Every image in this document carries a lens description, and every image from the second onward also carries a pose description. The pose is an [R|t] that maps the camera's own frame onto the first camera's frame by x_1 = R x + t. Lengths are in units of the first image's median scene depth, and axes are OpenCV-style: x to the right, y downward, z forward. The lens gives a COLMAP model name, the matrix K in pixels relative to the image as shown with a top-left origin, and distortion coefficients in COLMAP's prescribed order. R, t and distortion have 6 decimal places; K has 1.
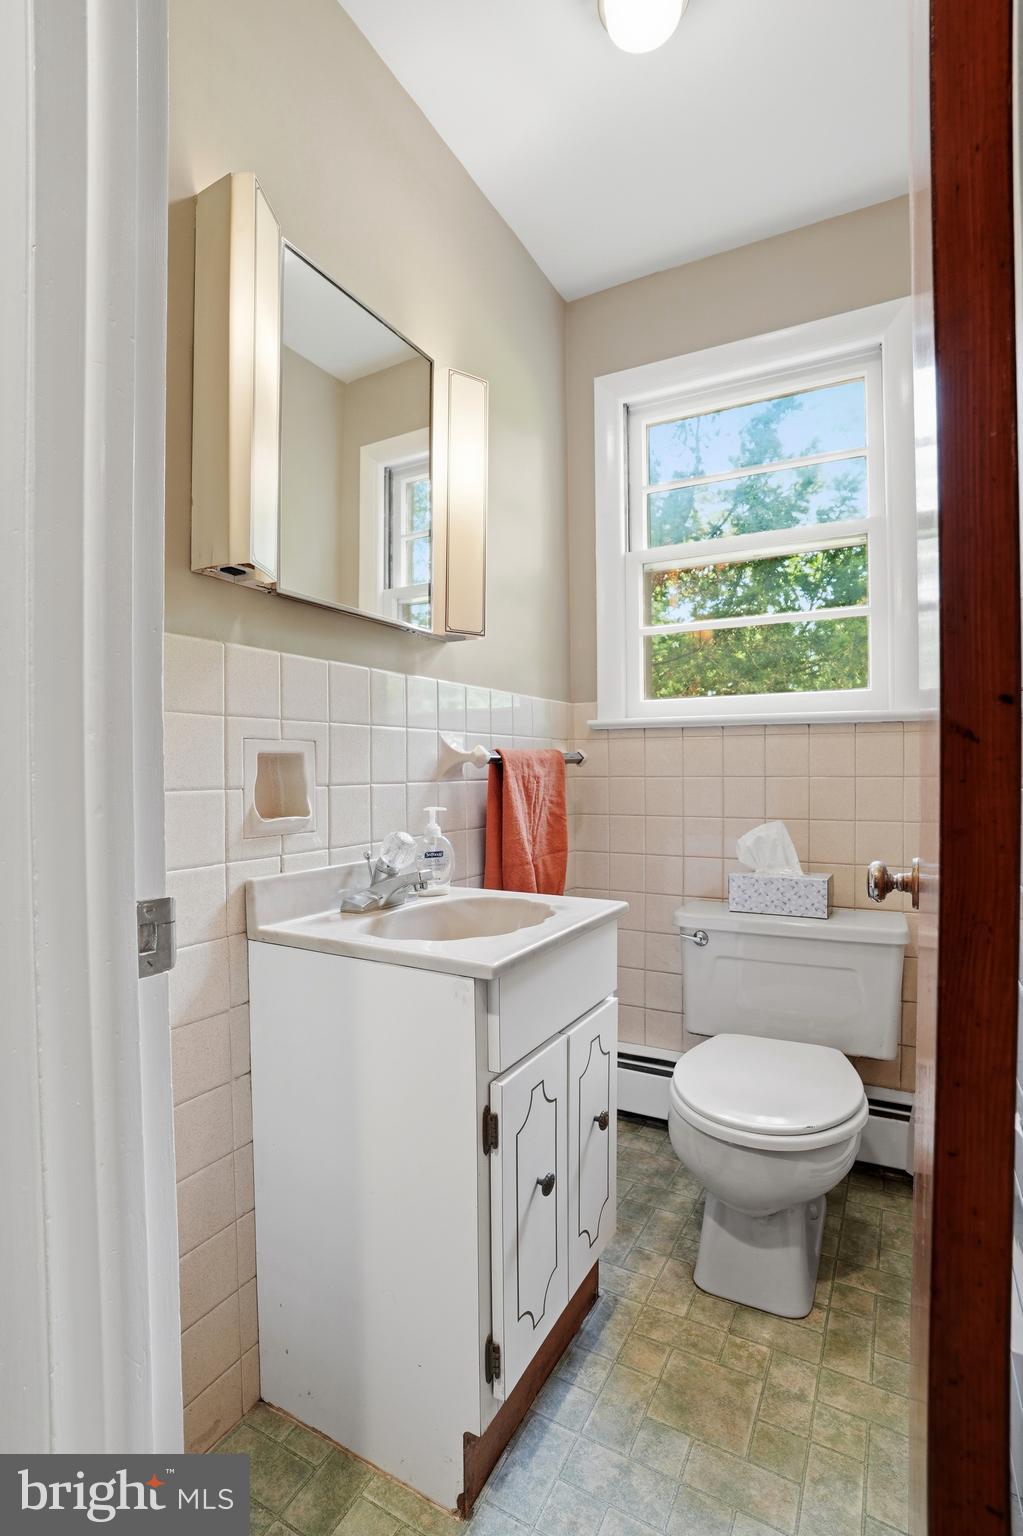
lens RADIAL K [[716.5, 0, 511.5], [0, 716.5, 768.0], [0, 0, 1]] dist [-0.075488, 0.027731]
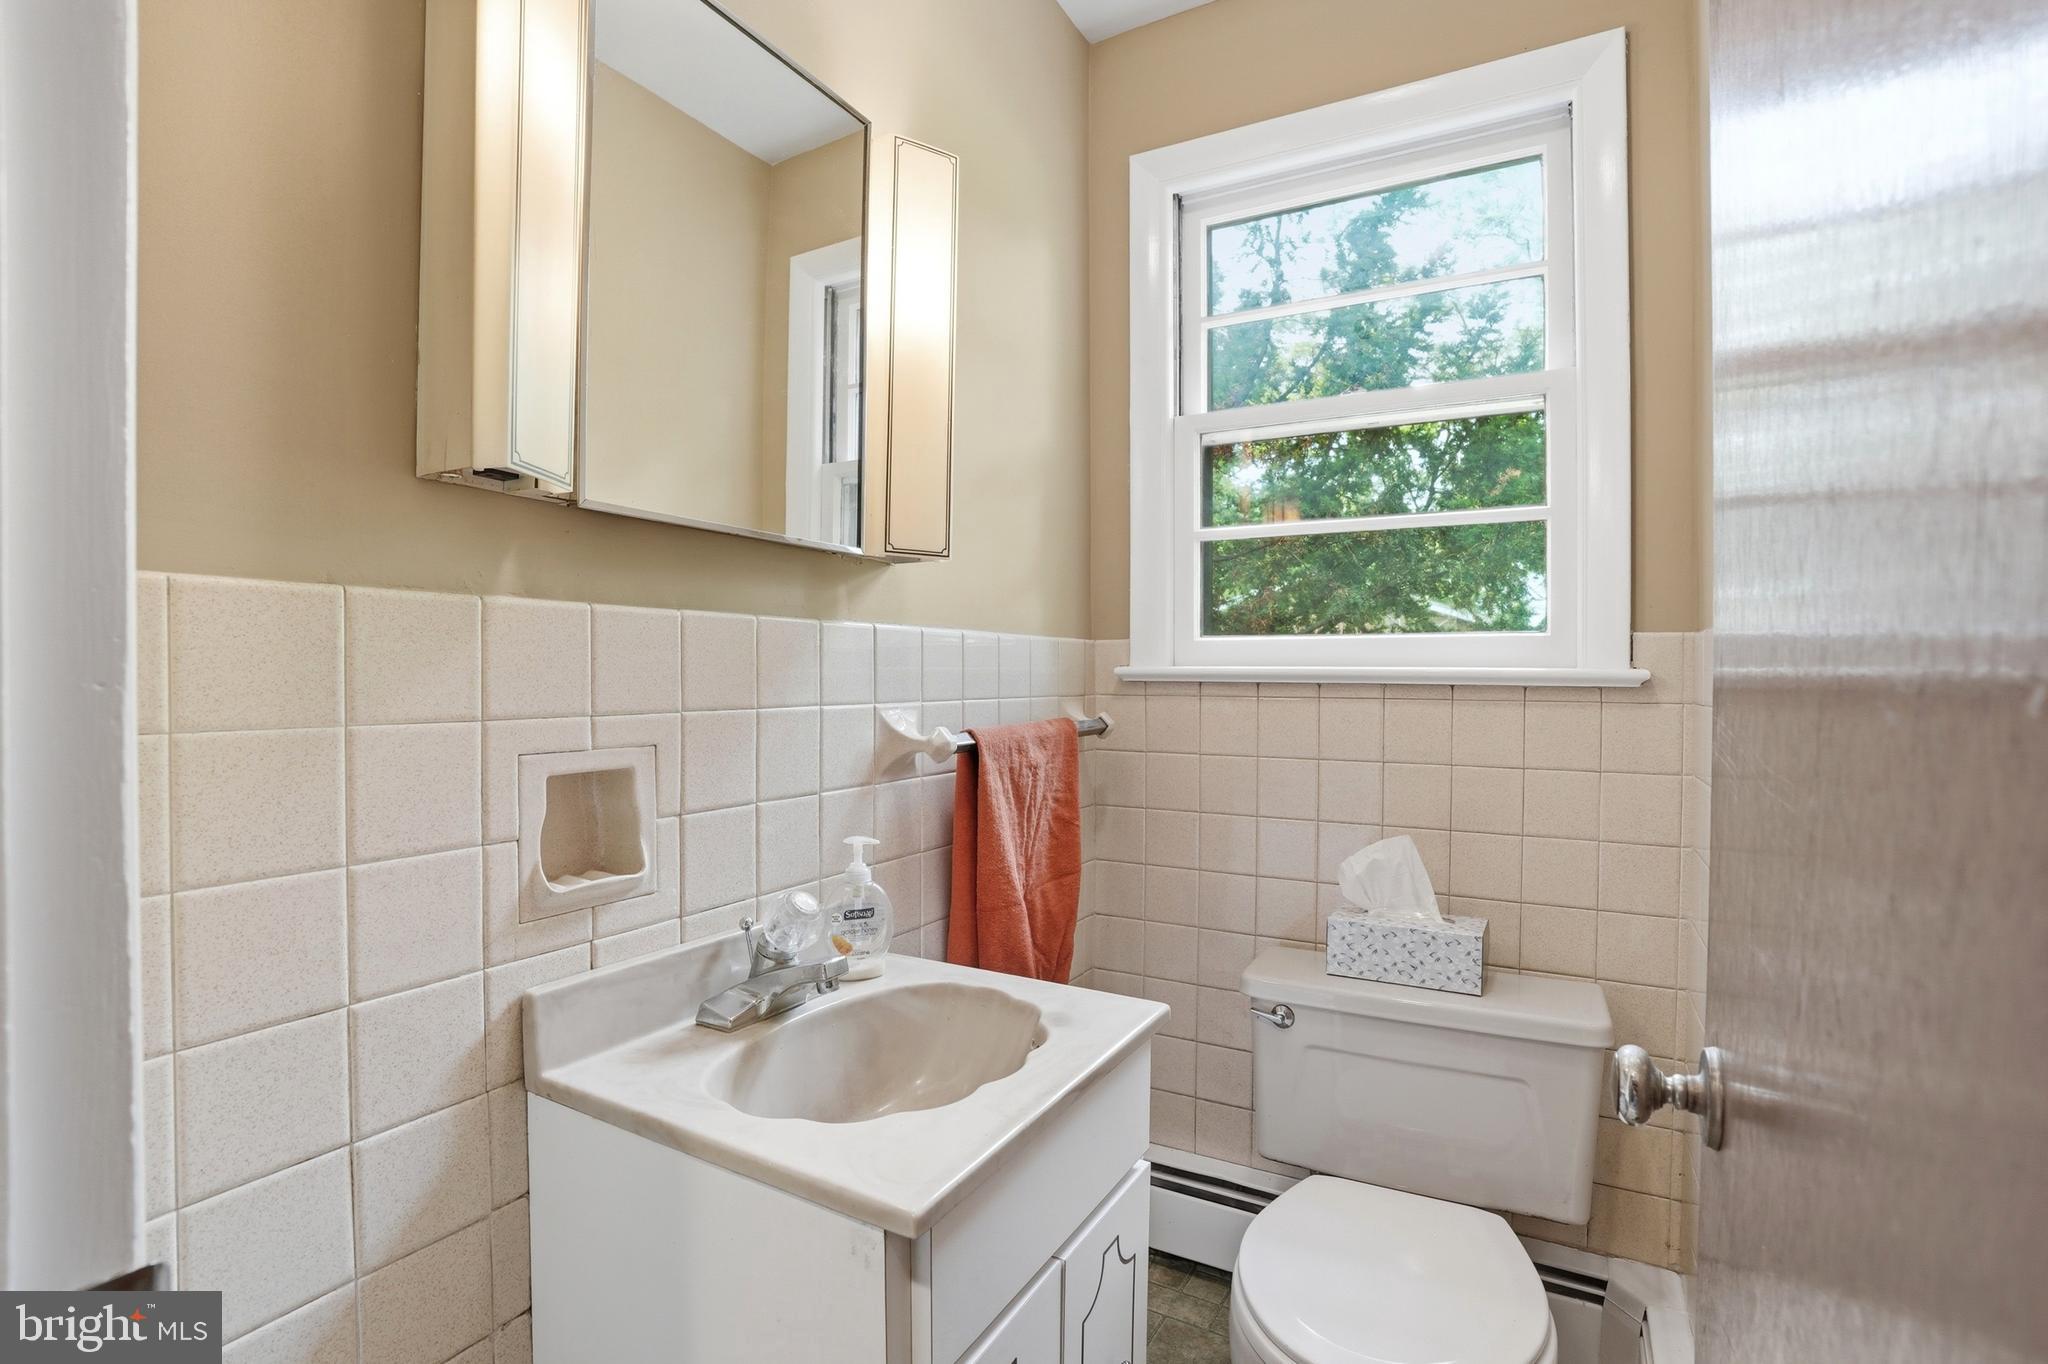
lens RADIAL K [[955.3, 0, 1007.2], [0, 955.3, 676.5], [0, 0, 1]] dist [-0.075488, 0.027731]
pose [[0.999829, 0.010814, -0.015007, 0.025142], [-0.010912, 0.999919, -0.006480, -0.066810], [0.014935, 0.006643, 0.999866, 0.139962]]
